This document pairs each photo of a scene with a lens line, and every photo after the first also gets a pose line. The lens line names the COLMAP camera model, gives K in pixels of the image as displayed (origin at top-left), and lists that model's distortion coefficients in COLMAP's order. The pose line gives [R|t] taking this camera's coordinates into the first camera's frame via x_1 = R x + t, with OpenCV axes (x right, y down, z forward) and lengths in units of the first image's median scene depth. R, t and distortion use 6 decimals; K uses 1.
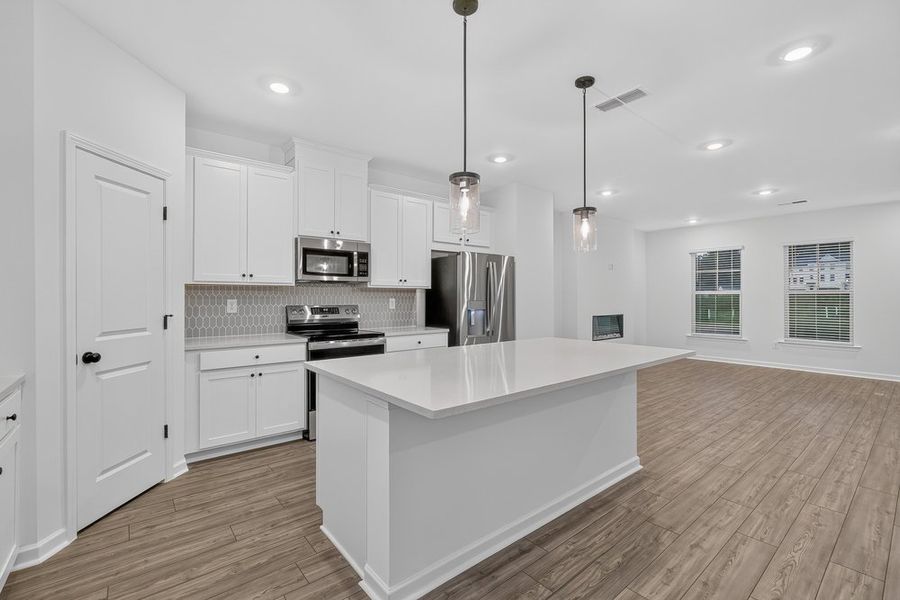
lens RADIAL K [[397.7, 0, 448.8], [0, 397.7, 295.8], [0, 0, 1]] dist [-0.015989, 0.006376]
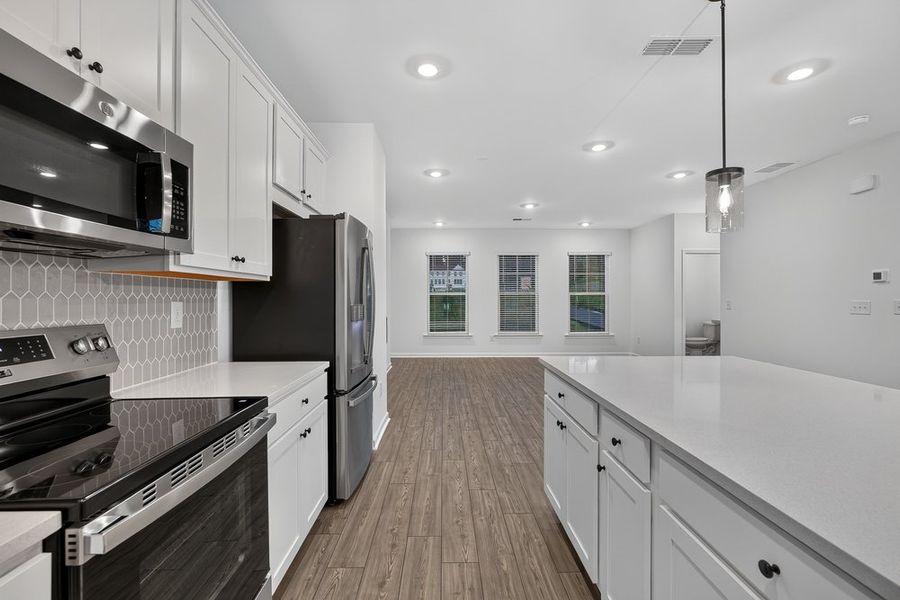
lens RADIAL K [[397.7, 0, 445.9], [0, 397.7, 296.4], [0, 0, 1]] dist [-0.015989, 0.006376]
pose [[0.629087, 0.000343, 0.777335, -0.381664], [-0.000358, 1.000000, -0.000152, 0.001095], [-0.777335, -0.000183, 0.629087, 0.718347]]
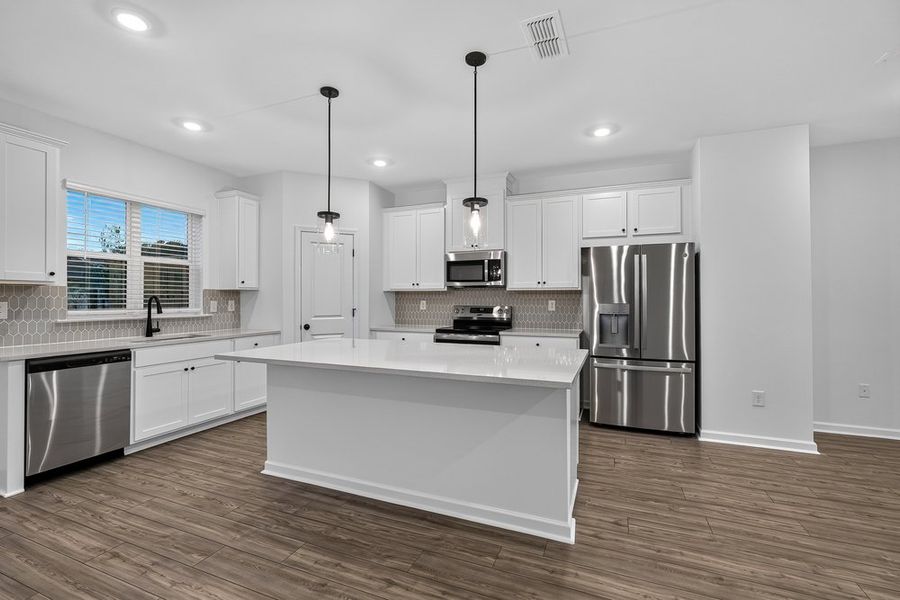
lens RADIAL K [[397.7, 0, 449.2], [0, 397.7, 296.6], [0, 0, 1]] dist [-0.015989, 0.006376]
pose [[0.473241, -0.006572, -0.880909, 0.835204], [0.002214, 0.999978, -0.006271, 0.003487], [0.880930, 0.001017, 0.473245, 0.399807]]
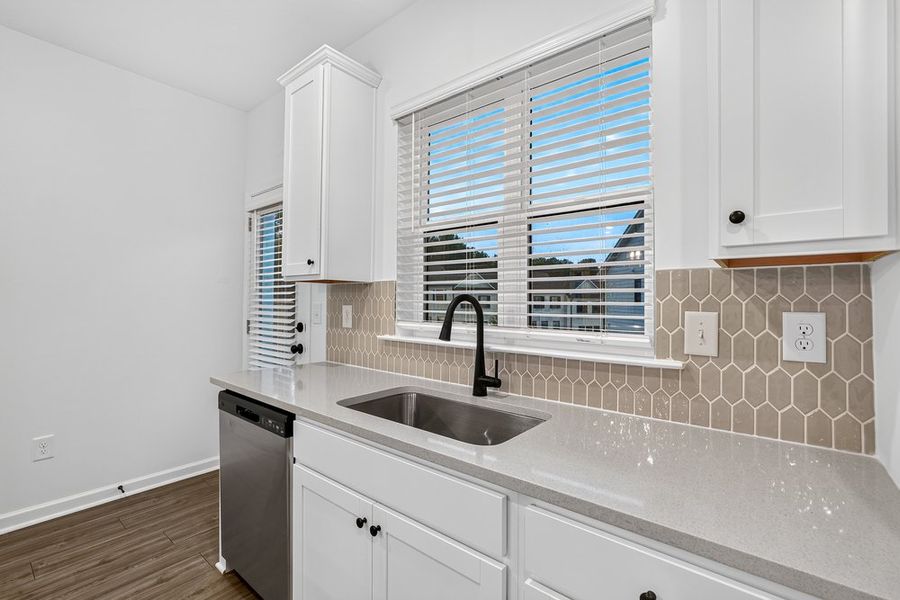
lens RADIAL K [[397.7, 0, 451.1], [0, 397.7, 299.1], [0, 0, 1]] dist [-0.015989, 0.006376]
pose [[-0.980015, -0.008974, -0.198722, -0.374719], [-0.007891, 0.999949, -0.006239, 0.000381], [0.198768, -0.004546, -0.980036, 0.617503]]
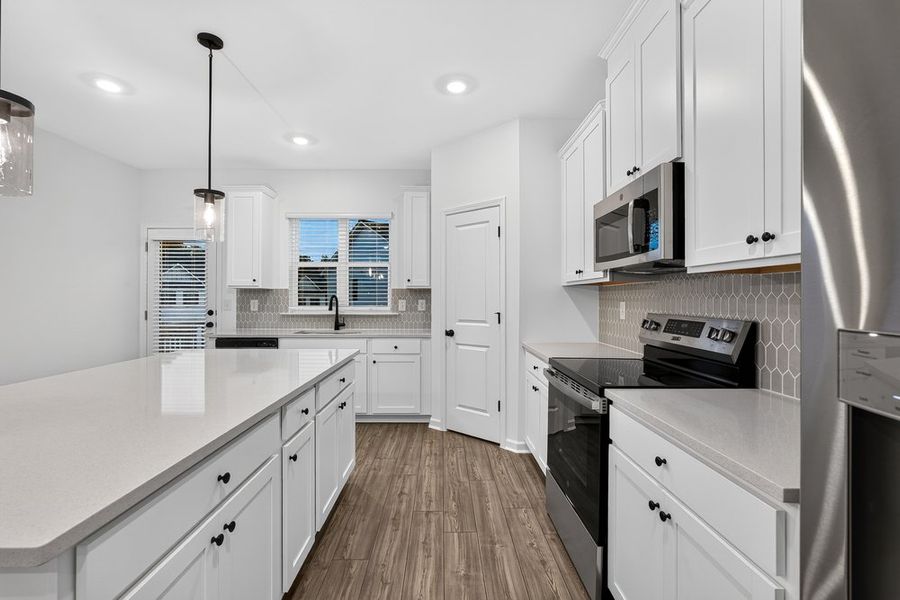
lens RADIAL K [[397.7, 0, 446.2], [0, 397.7, 296.2], [0, 0, 1]] dist [-0.015989, 0.006376]
pose [[-0.625611, -0.005108, -0.780118, 0.282164], [-0.000389, 0.999980, -0.006235, 0.003640], [0.780135, -0.003597, -0.625601, 1.263774]]
